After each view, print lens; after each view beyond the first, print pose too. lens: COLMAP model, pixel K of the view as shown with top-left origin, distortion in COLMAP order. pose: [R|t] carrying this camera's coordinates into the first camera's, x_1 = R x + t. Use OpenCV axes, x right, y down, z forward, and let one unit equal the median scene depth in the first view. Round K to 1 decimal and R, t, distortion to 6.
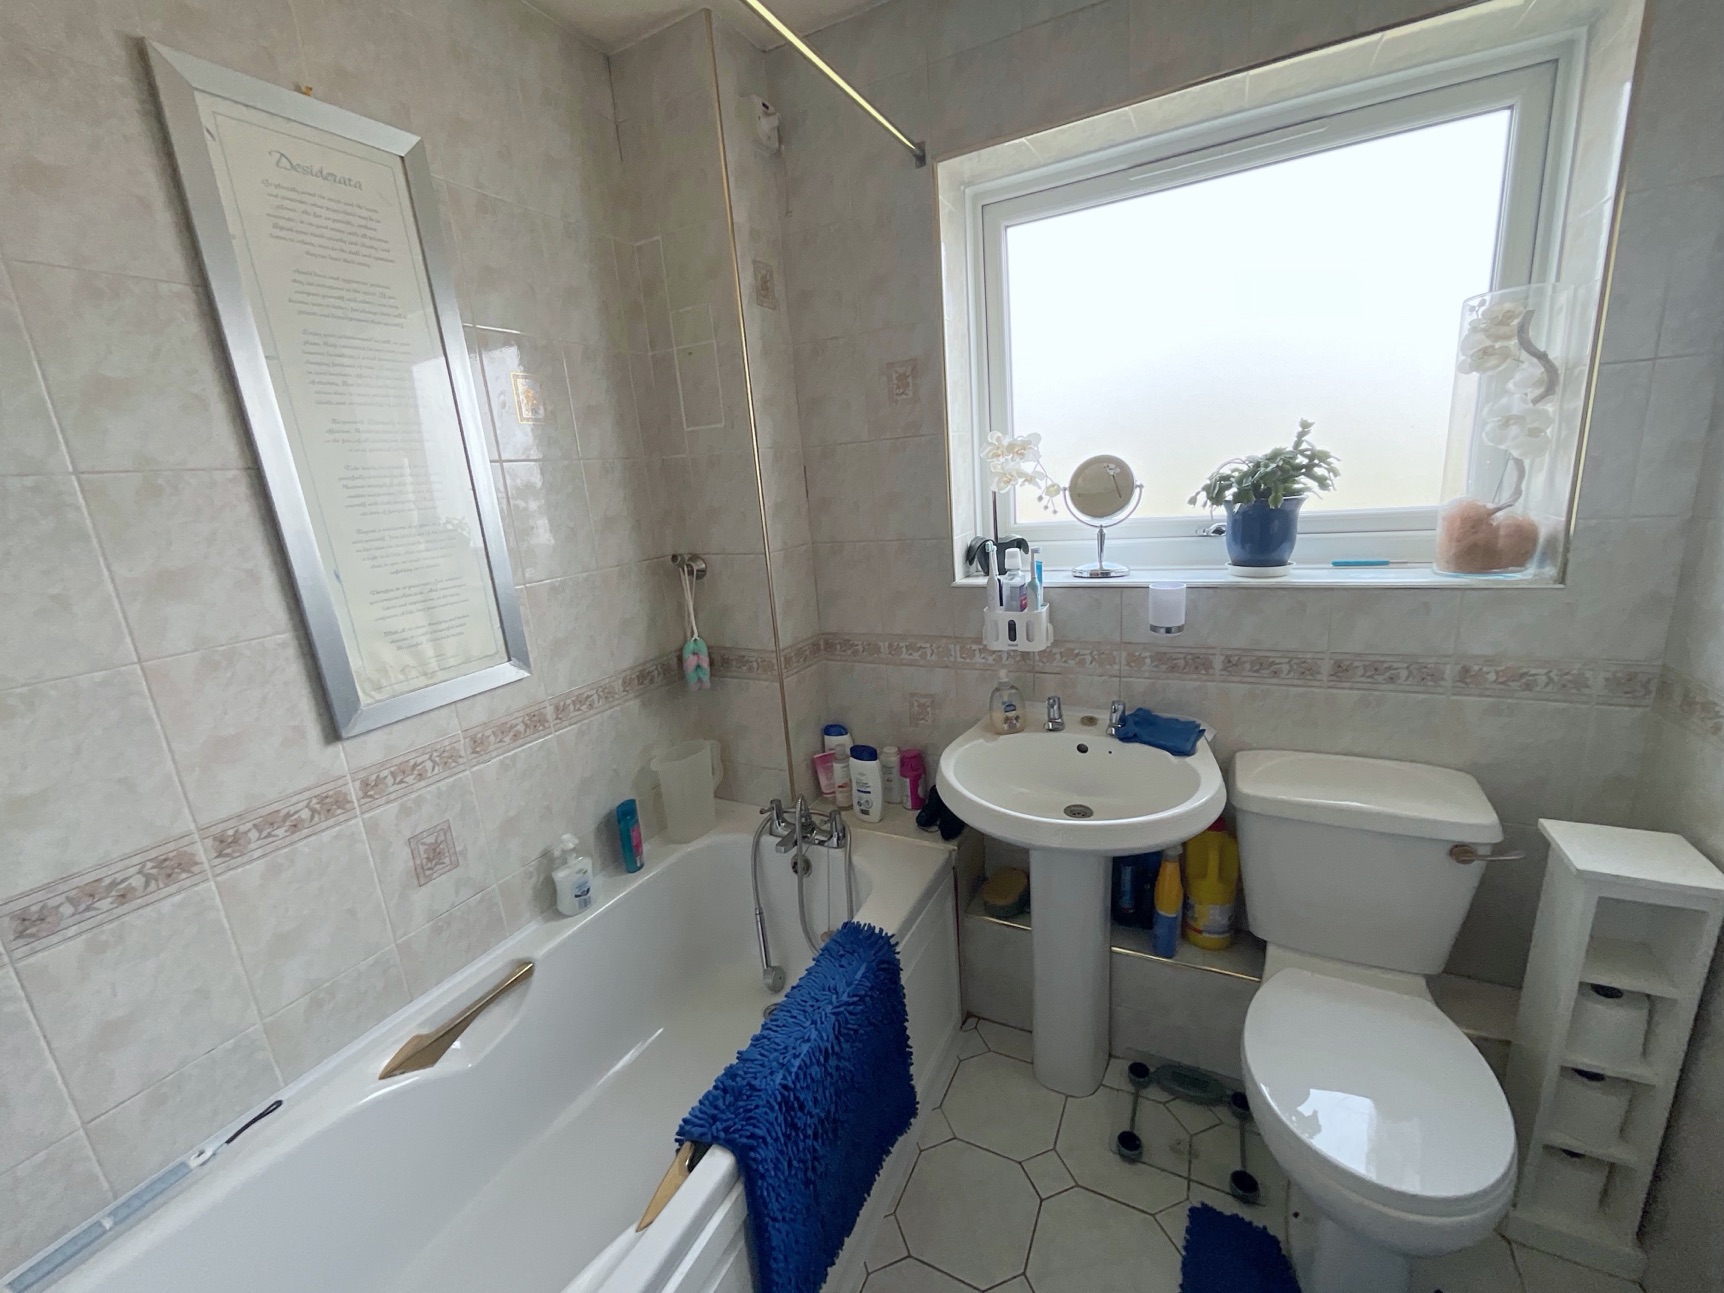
lens RADIAL K [[698.3, 0, 865.6], [0, 698.3, 640.4], [0, 0, 1]] dist [-0.007144, 0.002125]
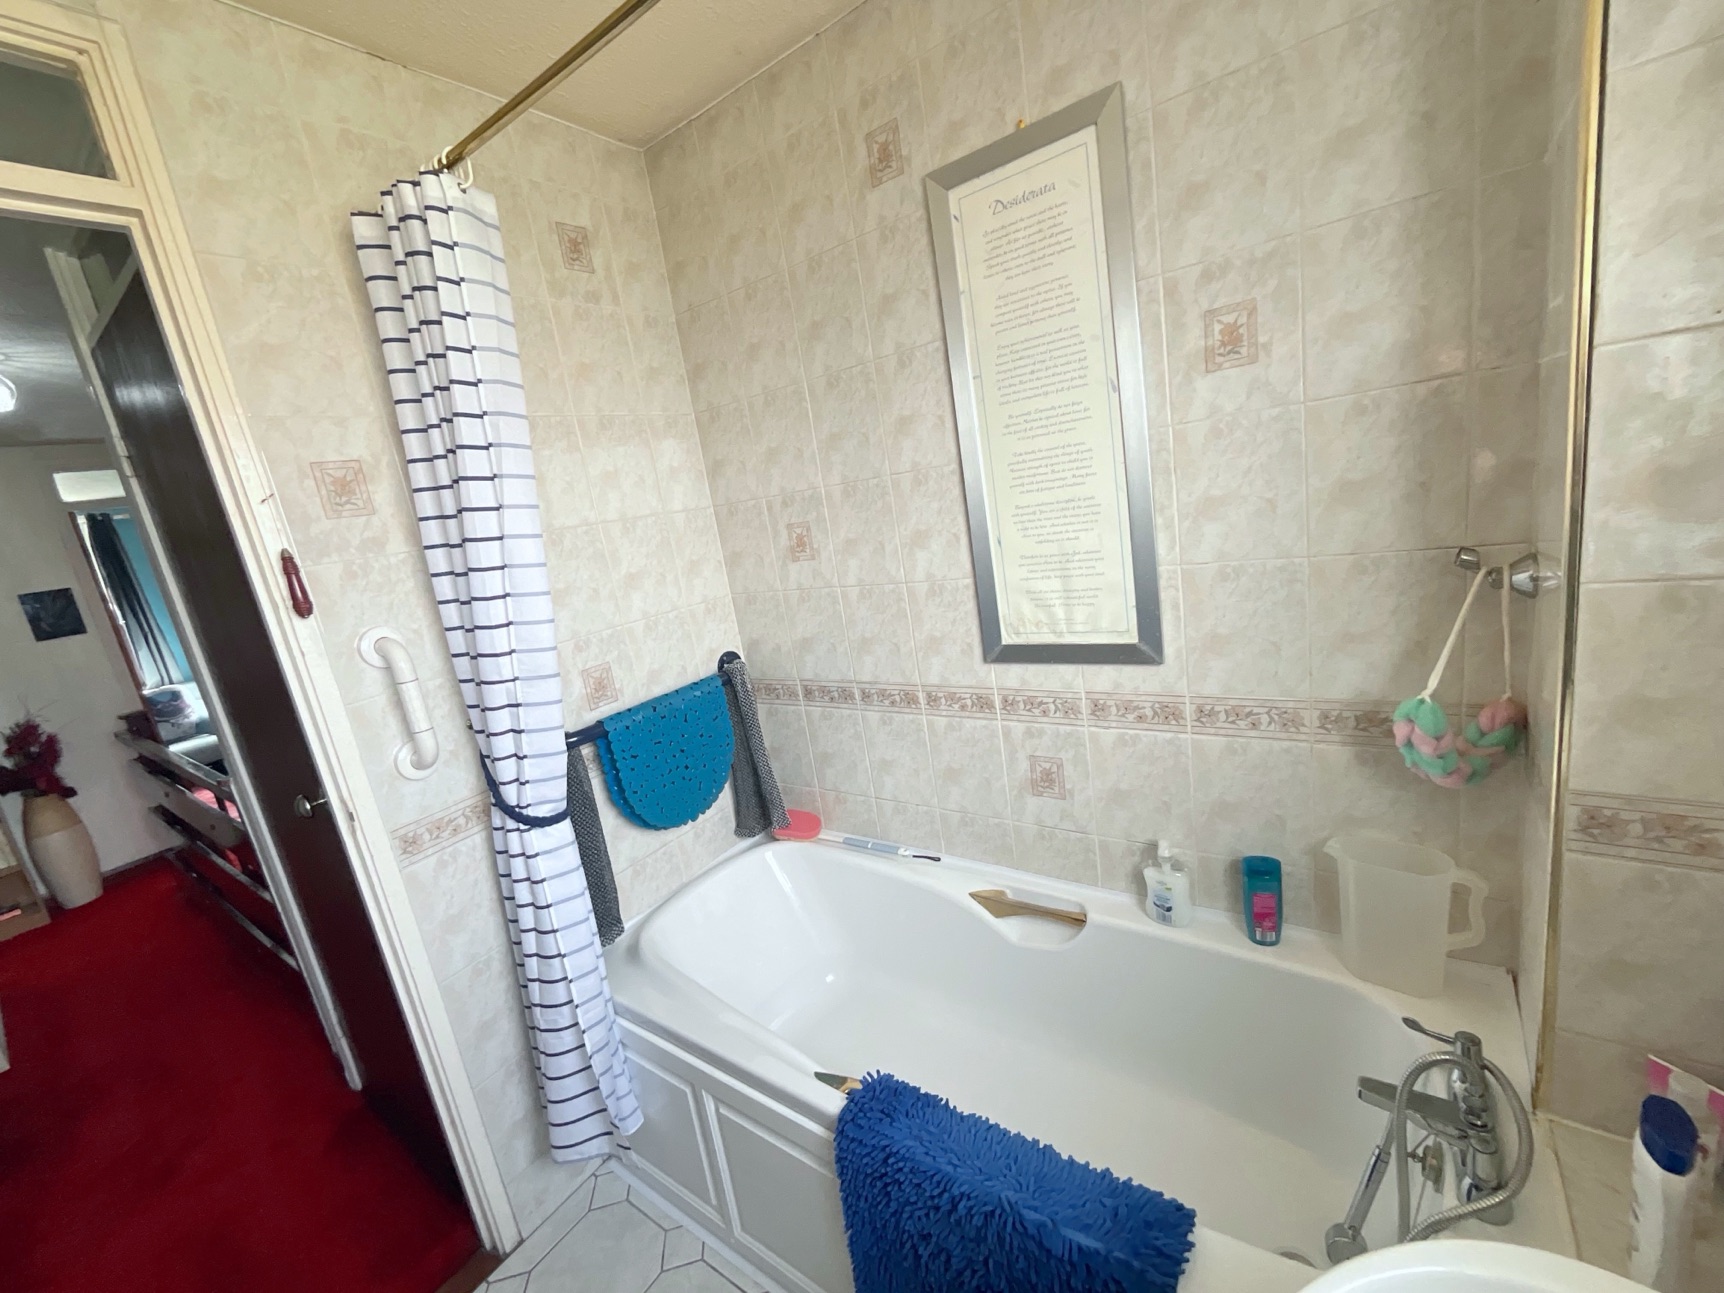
lens RADIAL K [[698.3, 0, 866.6], [0, 698.3, 650.2], [0, 0, 1]] dist [-0.007144, 0.002125]
pose [[-0.137745, 0.301063, -0.943604, 0.503079], [-0.076258, 0.946633, 0.313161, -0.261198], [0.987528, 0.115094, -0.107435, 0.830972]]
